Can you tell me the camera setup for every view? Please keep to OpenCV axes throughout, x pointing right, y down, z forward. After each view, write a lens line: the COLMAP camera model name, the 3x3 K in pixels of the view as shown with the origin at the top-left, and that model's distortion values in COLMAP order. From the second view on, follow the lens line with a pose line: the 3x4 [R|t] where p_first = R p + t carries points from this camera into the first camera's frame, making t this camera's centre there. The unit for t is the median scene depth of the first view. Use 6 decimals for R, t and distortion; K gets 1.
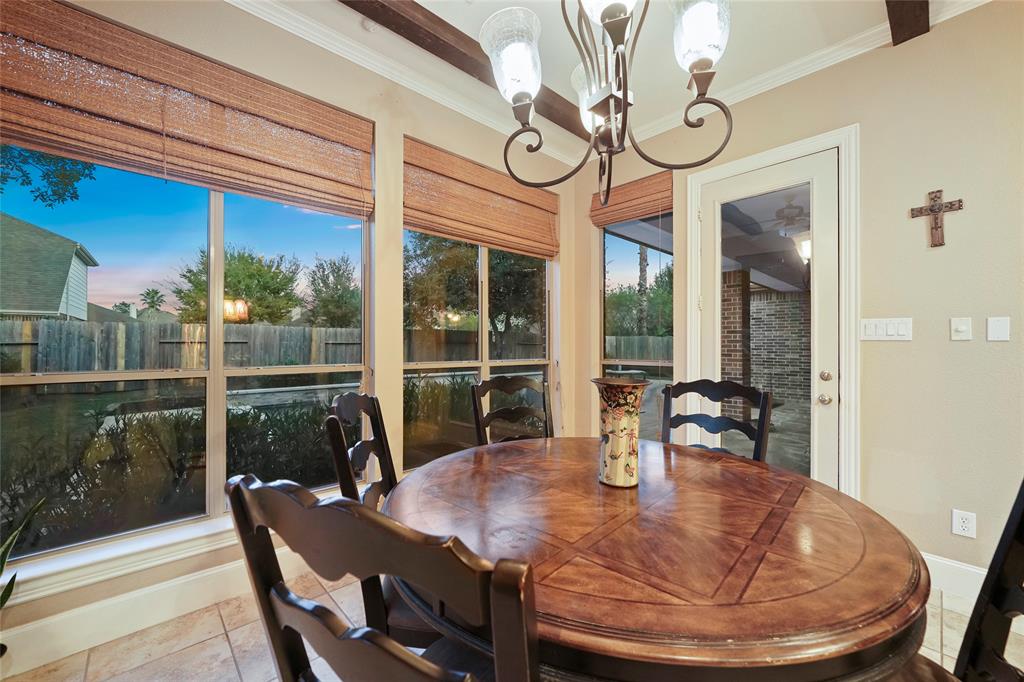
lens RADIAL K [[404.0, 0, 510.3], [0, 404.0, 344.5], [0, 0, 1]] dist [-0.001318, -0.000069]
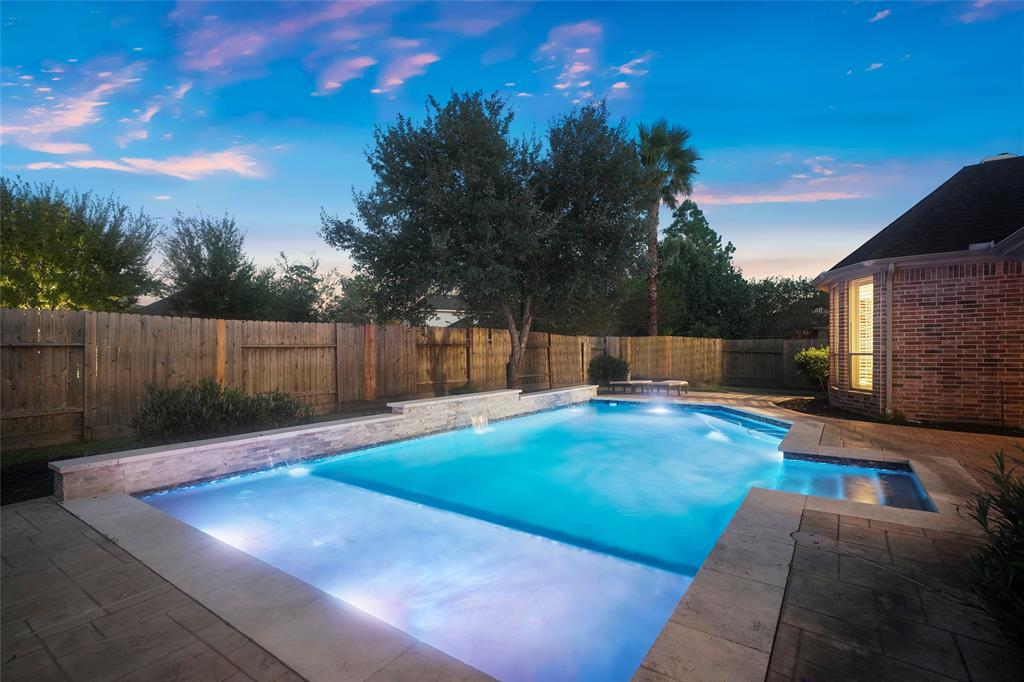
lens RADIAL K [[466.5, 0, 509.4], [0, 466.5, 357.5], [0, 0, 1]] dist [0.016697, 0.000262]
pose [[0.978528, -0.015532, 0.205526, -0.218128], [0.012723, 0.999807, 0.014980, 0.005348], [-0.205719, -0.012044, 0.978537, 0.269833]]
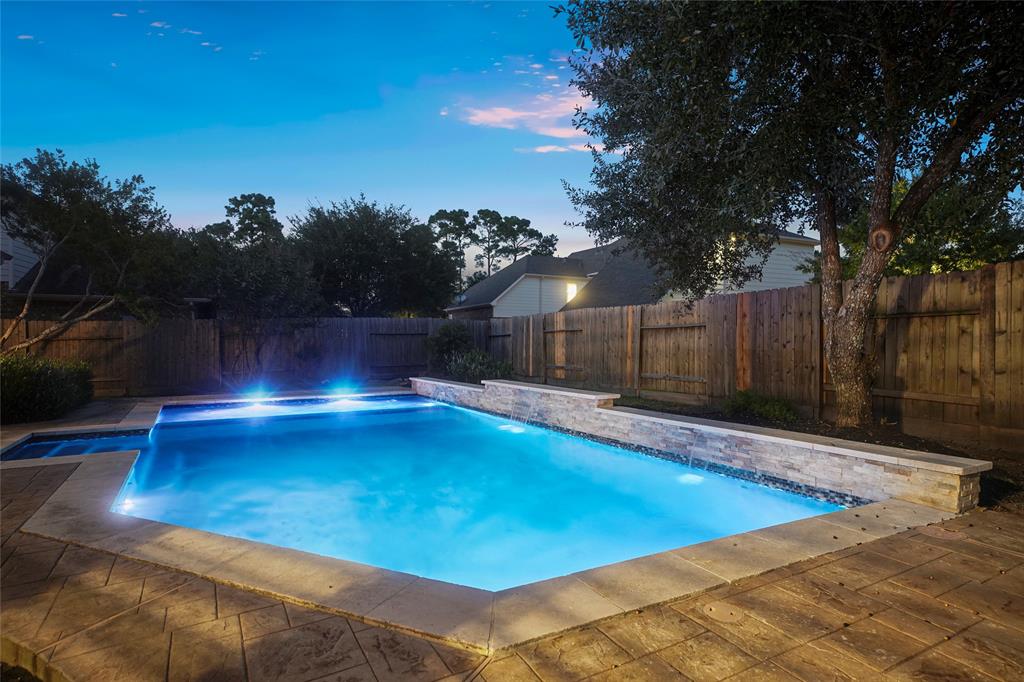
lens RADIAL K [[559.7, 0, 511.7], [0, 559.7, 346.5], [0, 0, 1]] dist [0.025431, 0.000160]
pose [[-0.223806, 0.006770, -0.974610, 0.422318], [0.003657, 0.999975, 0.006107, 0.017111], [0.974627, -0.002197, -0.223825, 0.965648]]
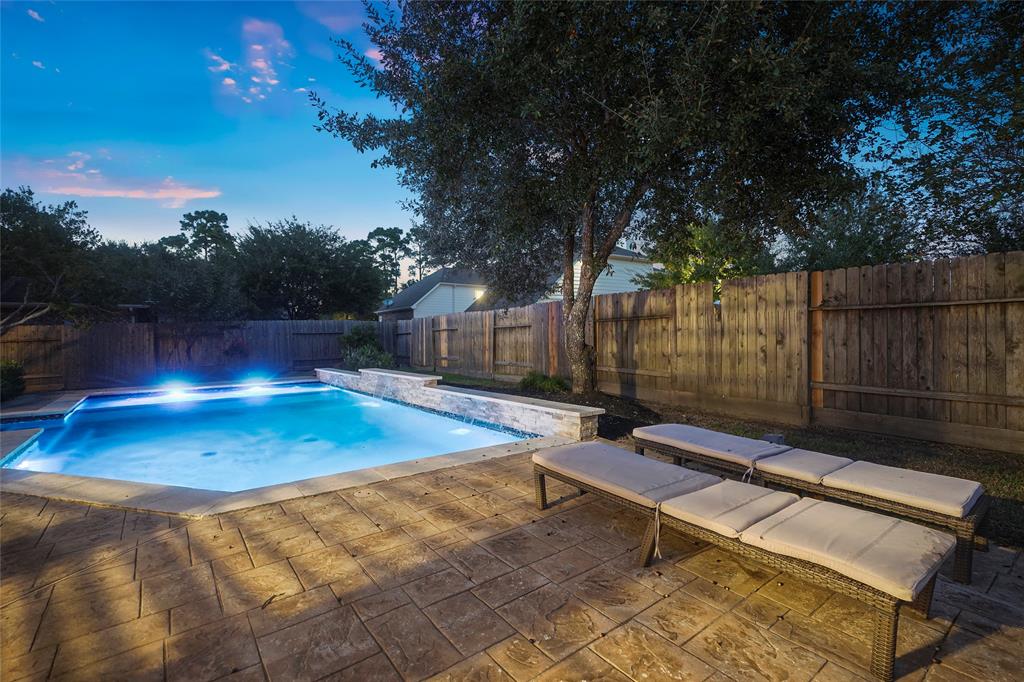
lens RADIAL K [[465.6, 0, 512.0], [0, 465.6, 341.0], [0, 0, 1]] dist [0.014471, 0.000130]
pose [[-0.091774, 0.008387, -0.995745, 0.481458], [0.016803, 0.999835, 0.006873, 0.016584], [0.995638, -0.016100, -0.091900, 1.087164]]
